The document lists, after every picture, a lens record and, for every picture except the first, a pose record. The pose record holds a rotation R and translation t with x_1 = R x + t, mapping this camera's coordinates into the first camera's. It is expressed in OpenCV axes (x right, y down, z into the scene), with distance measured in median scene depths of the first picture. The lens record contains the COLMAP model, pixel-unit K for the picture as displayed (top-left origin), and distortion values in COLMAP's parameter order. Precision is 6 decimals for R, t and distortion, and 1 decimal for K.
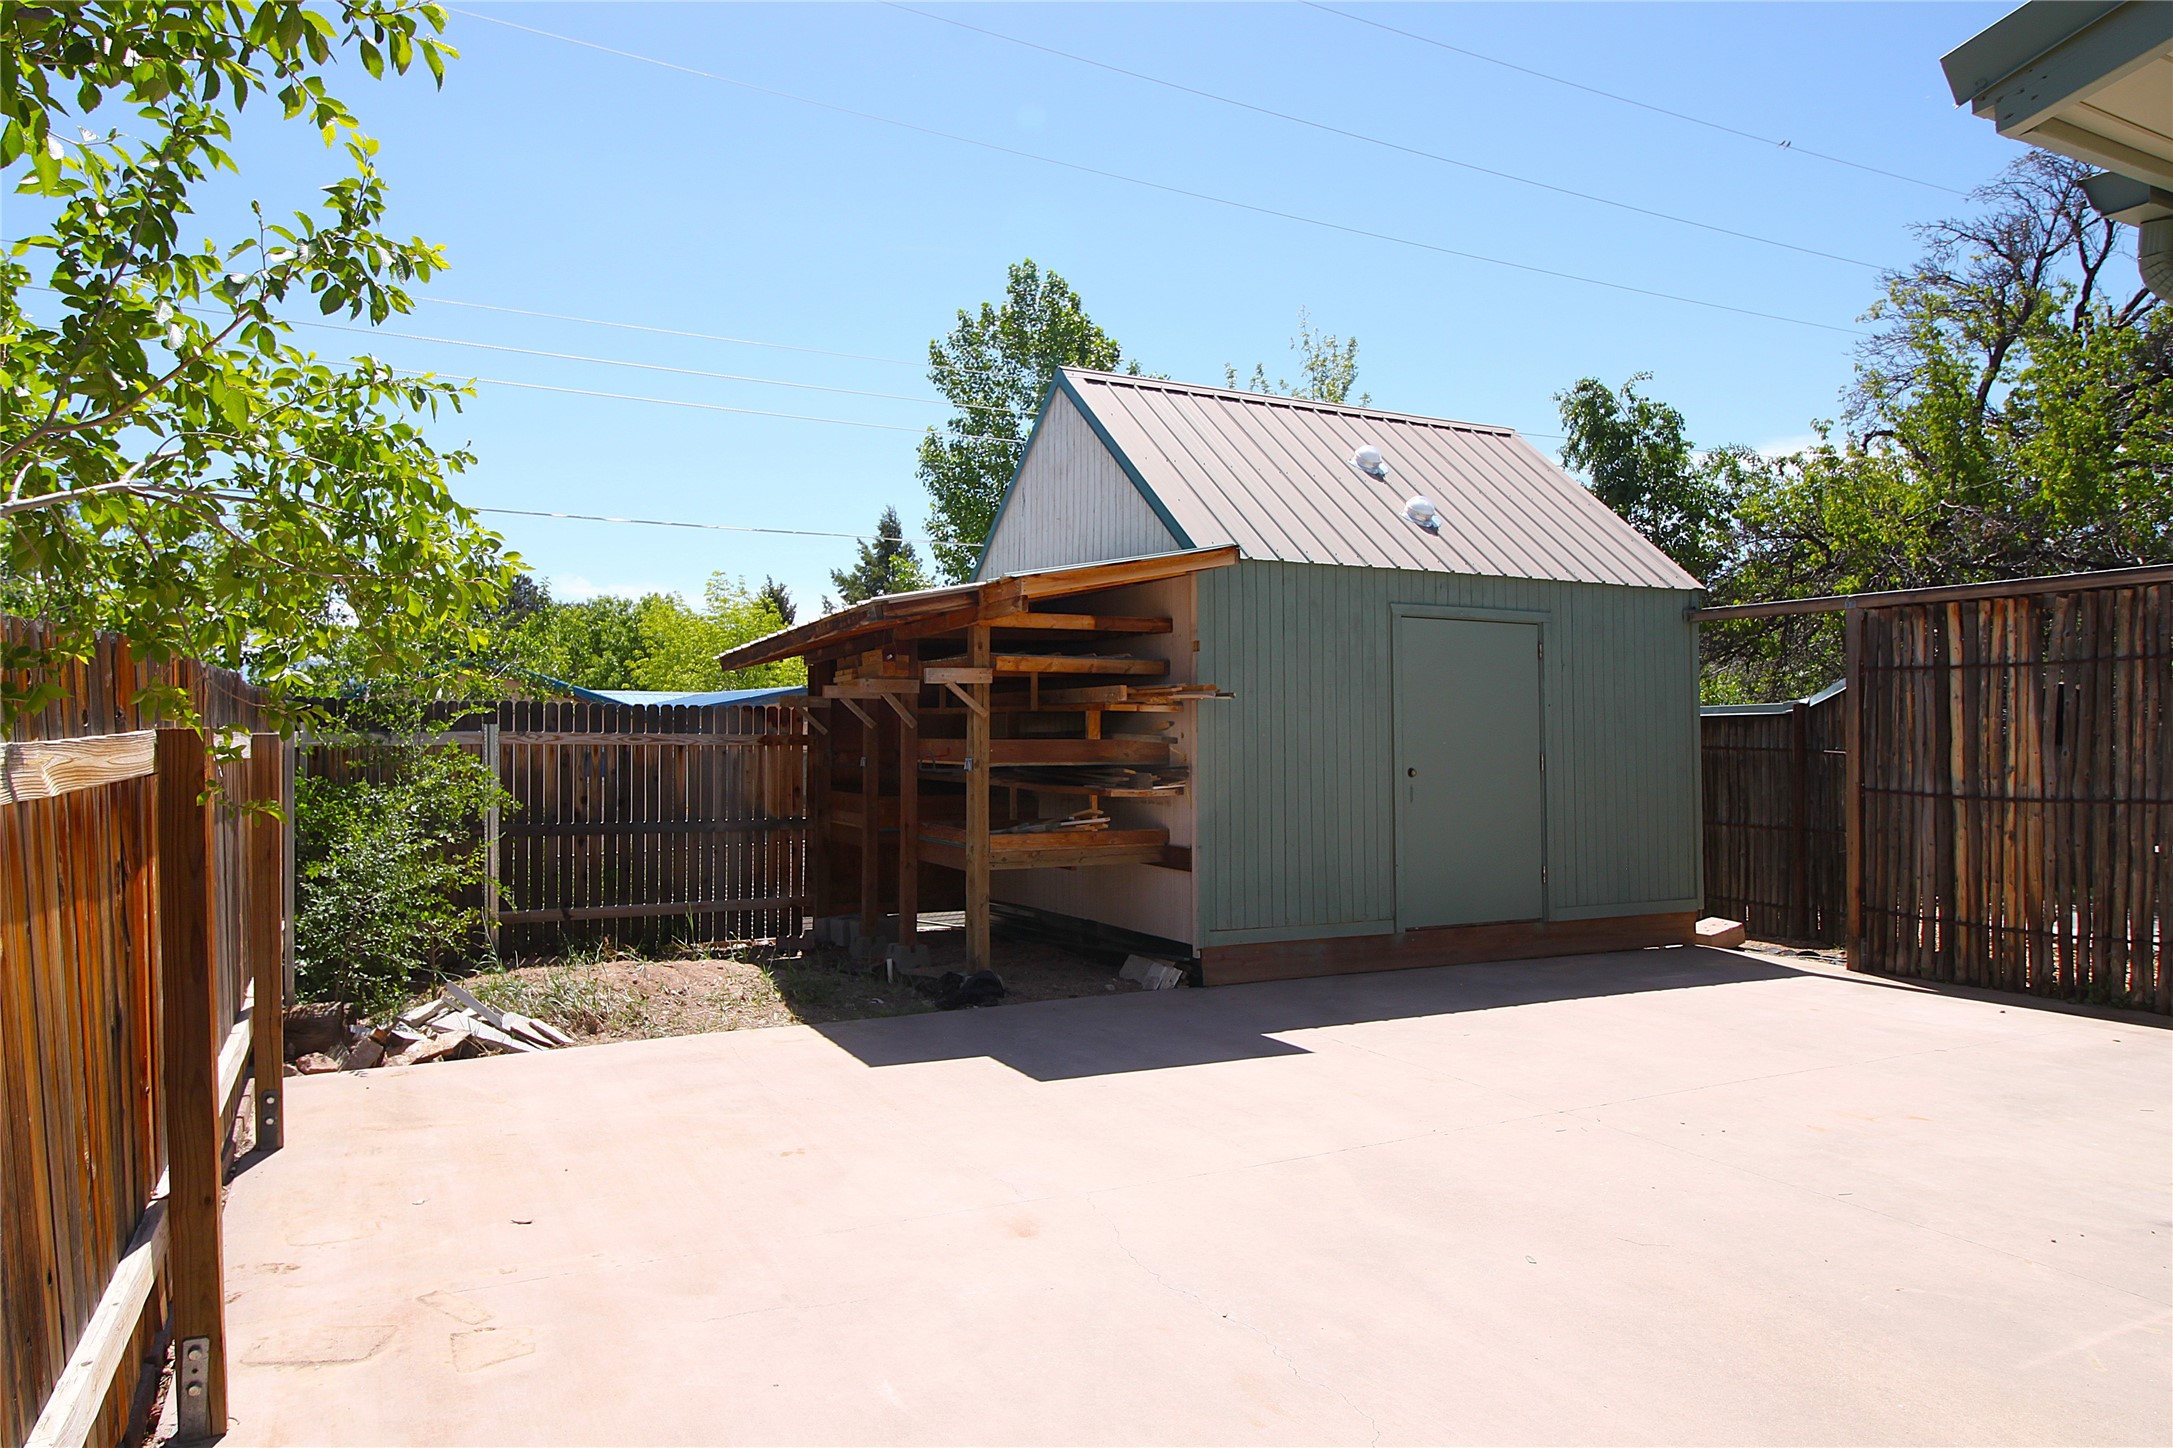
lens RADIAL K [[1435.4, 0, 1066.2], [0, 1435.4, 722.0], [0, 0, 1]] dist [0.000243, 0.001202]
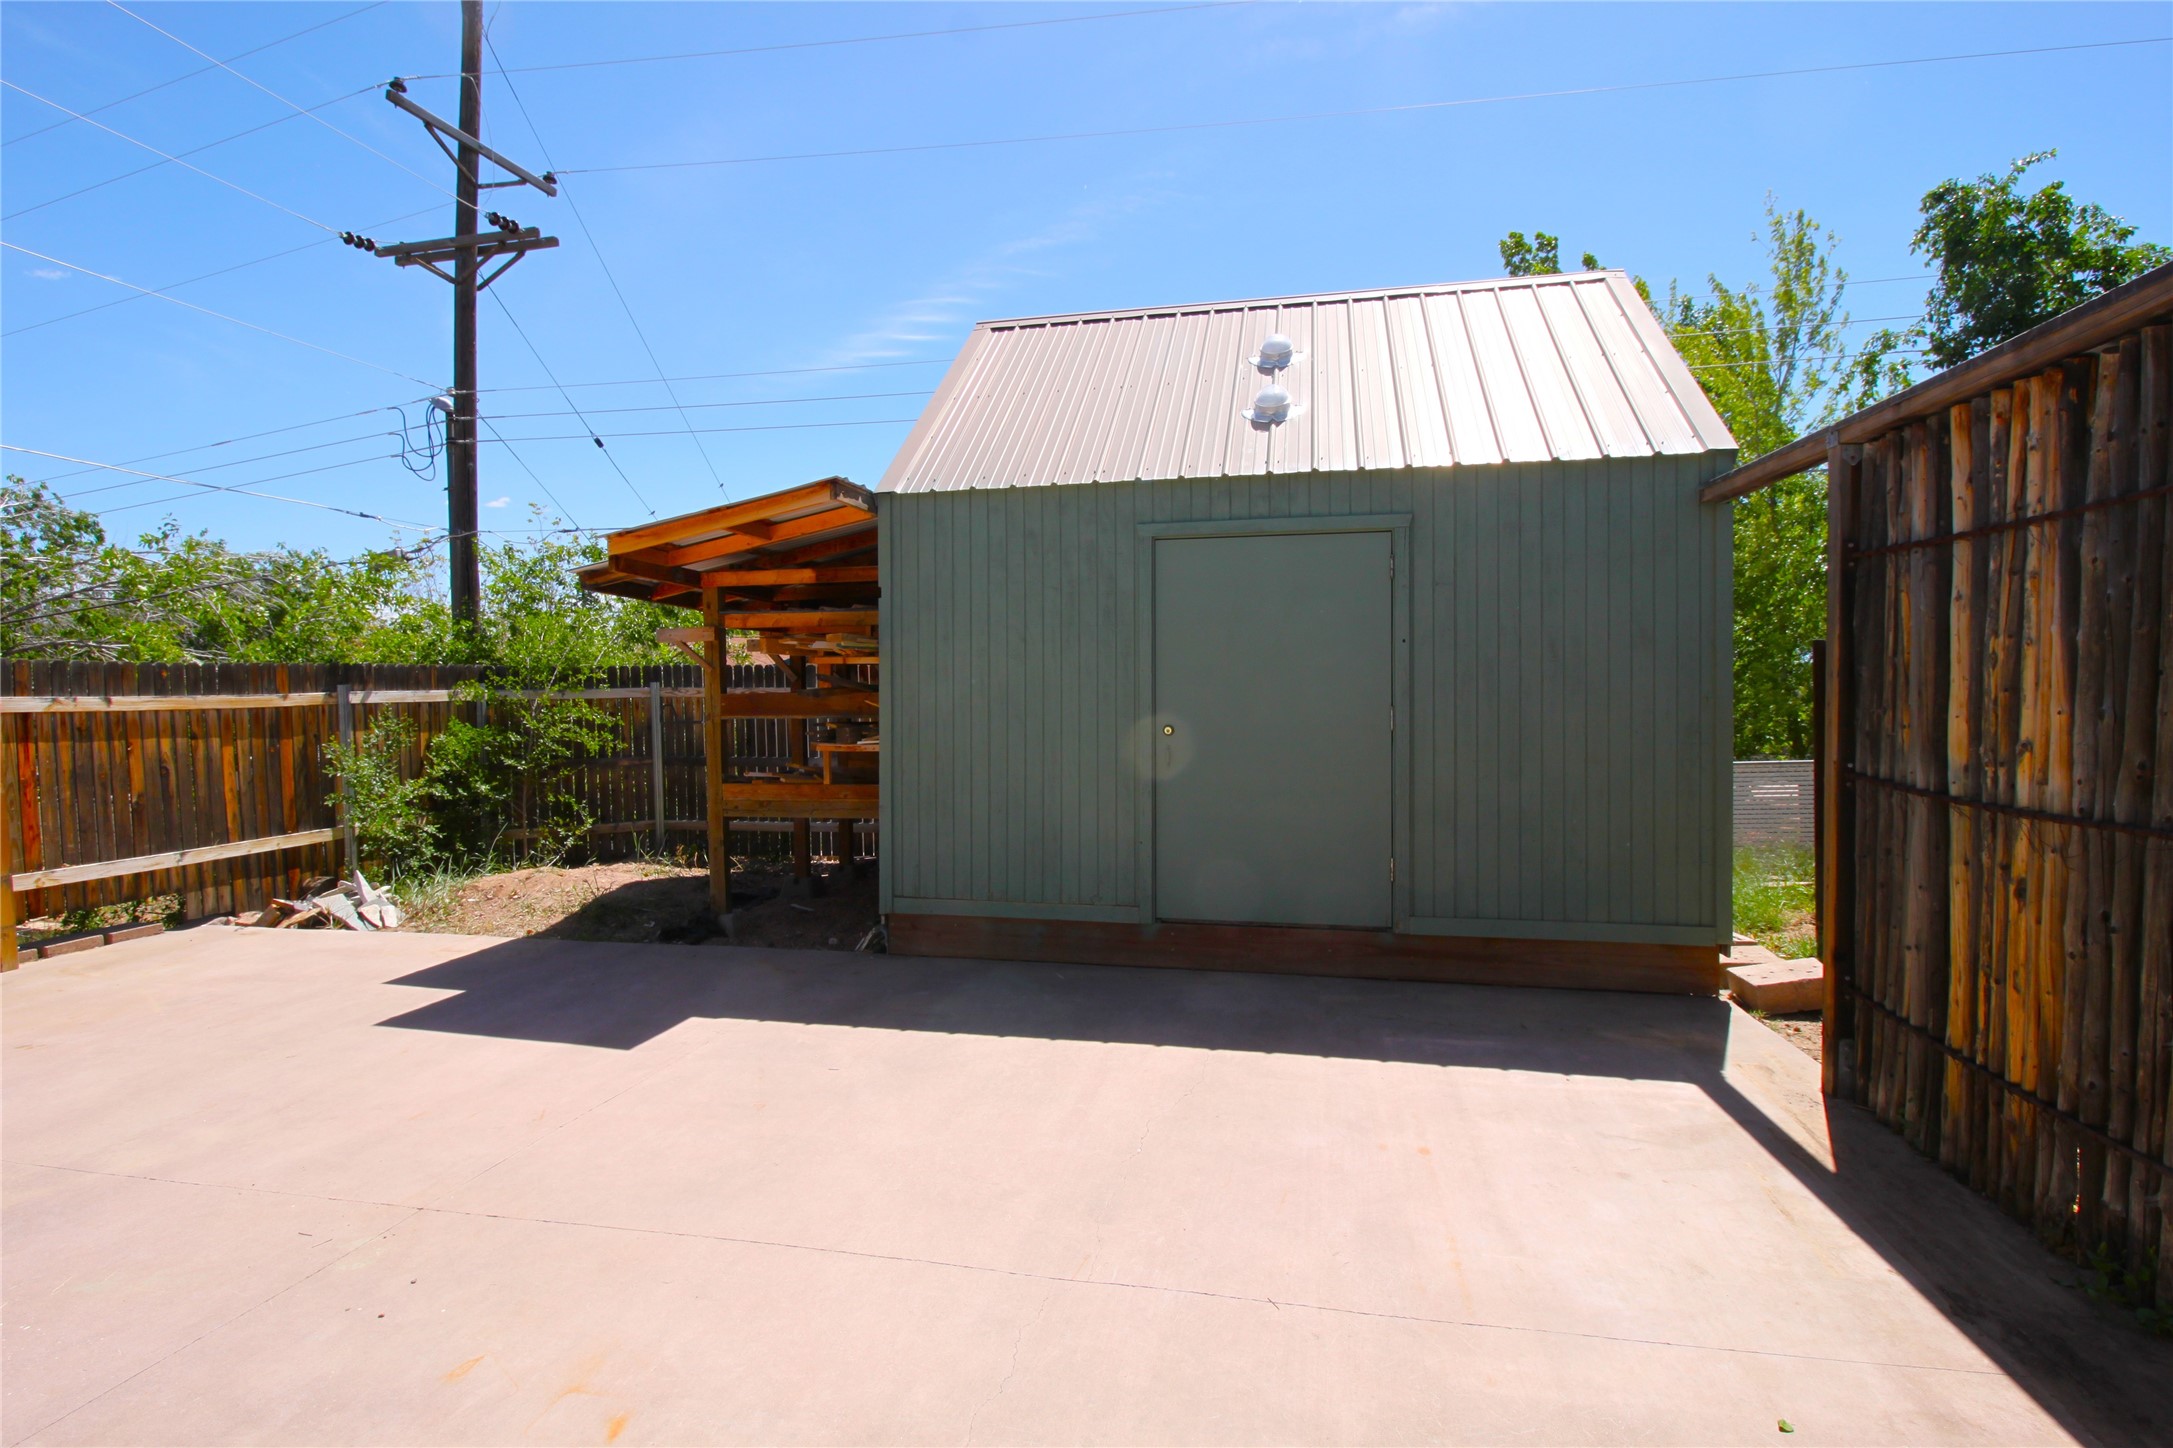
lens RADIAL K [[1095.6, 0, 1088.7], [0, 1095.6, 723.5], [0, 0, 1]] dist [0.000622, -0.000071]
pose [[0.765857, 0.012976, -0.642880, 0.651173], [0.019415, 0.998874, 0.043291, 0.003898], [0.642718, -0.045637, 0.764742, 0.530798]]
